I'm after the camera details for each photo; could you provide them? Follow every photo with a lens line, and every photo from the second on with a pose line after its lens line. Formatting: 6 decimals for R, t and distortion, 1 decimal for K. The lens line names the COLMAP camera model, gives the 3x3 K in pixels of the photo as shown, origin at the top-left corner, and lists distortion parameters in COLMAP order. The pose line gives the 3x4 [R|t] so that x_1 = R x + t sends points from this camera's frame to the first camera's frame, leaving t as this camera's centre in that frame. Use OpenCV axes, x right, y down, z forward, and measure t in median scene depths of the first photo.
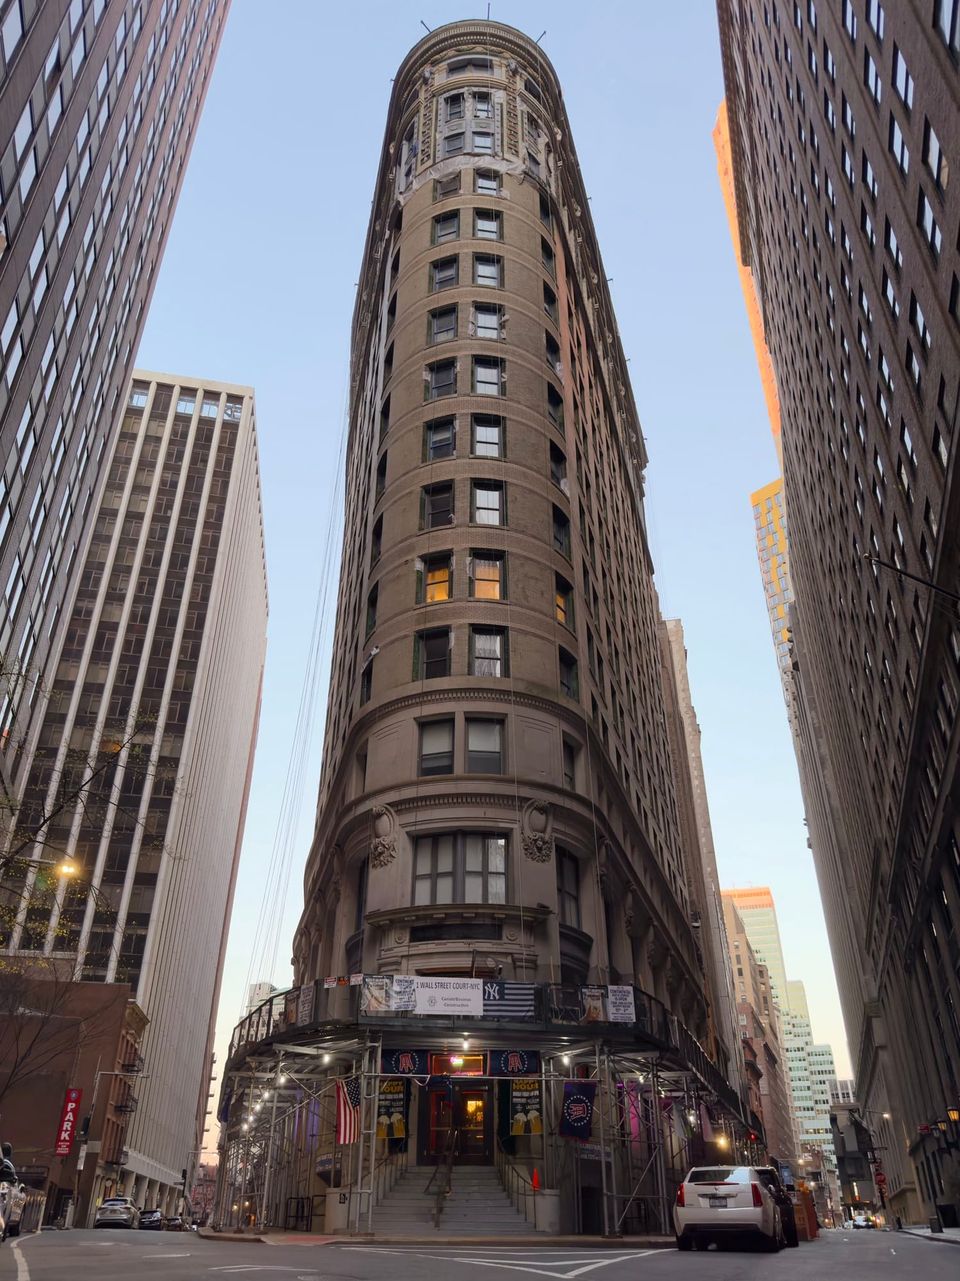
lens RADIAL K [[968.7, 0, 464.7], [0, 968.7, 638.3], [0, 0, 1]] dist [-0.001085, -0.010015]
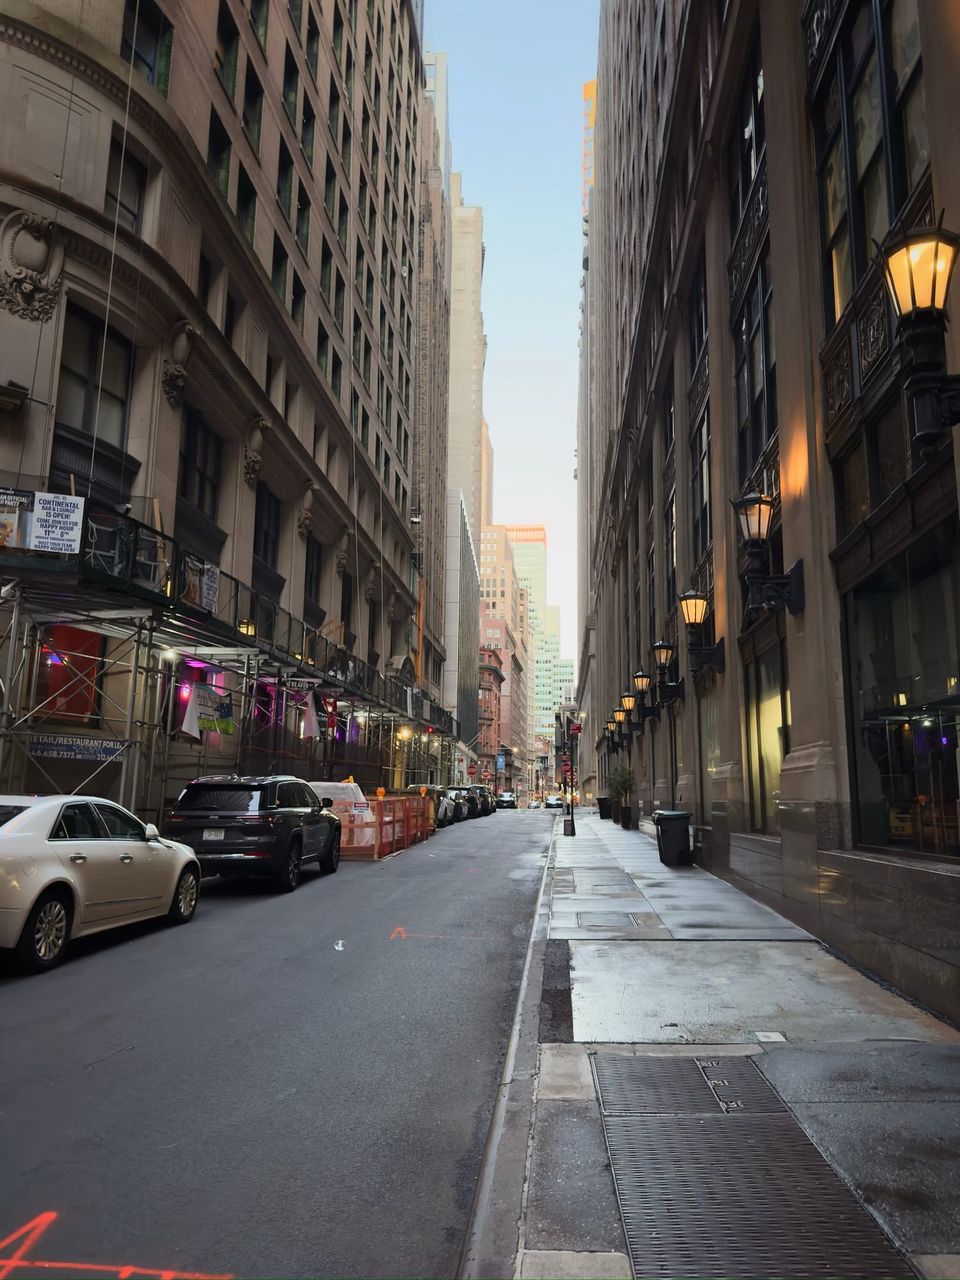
lens RADIAL K [[924.0, 0, 480.0], [0, 924.0, 640.0], [0, 0, 1]] dist [0.070730, -0.000306]
pose [[0.973255, 0.048214, 0.224611, 0.134322], [-0.129012, 0.923700, 0.360741, 0.097784], [-0.190080, -0.380070, 0.905216, 0.197377]]
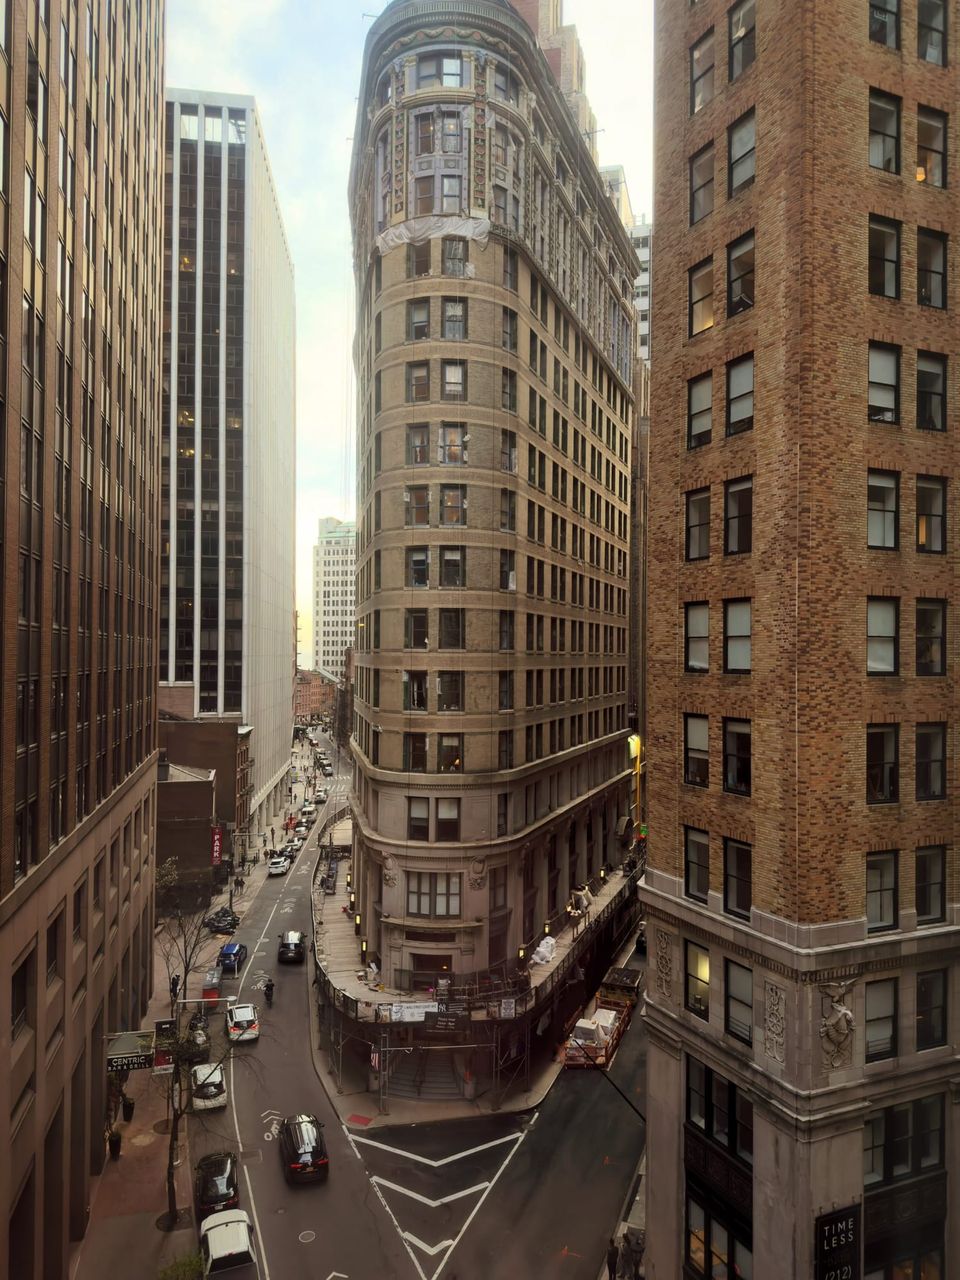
lens RADIAL K [[919.7, 0, 480.0], [0, 919.7, 640.0], [0, 0, 1]] dist [0.021104, -0.002591]
pose [[0.999220, -0.003951, -0.039291, 0.085674], [0.023421, 0.860376, 0.509122, -0.586655], [0.031793, -0.509645, 0.859797, -0.117511]]
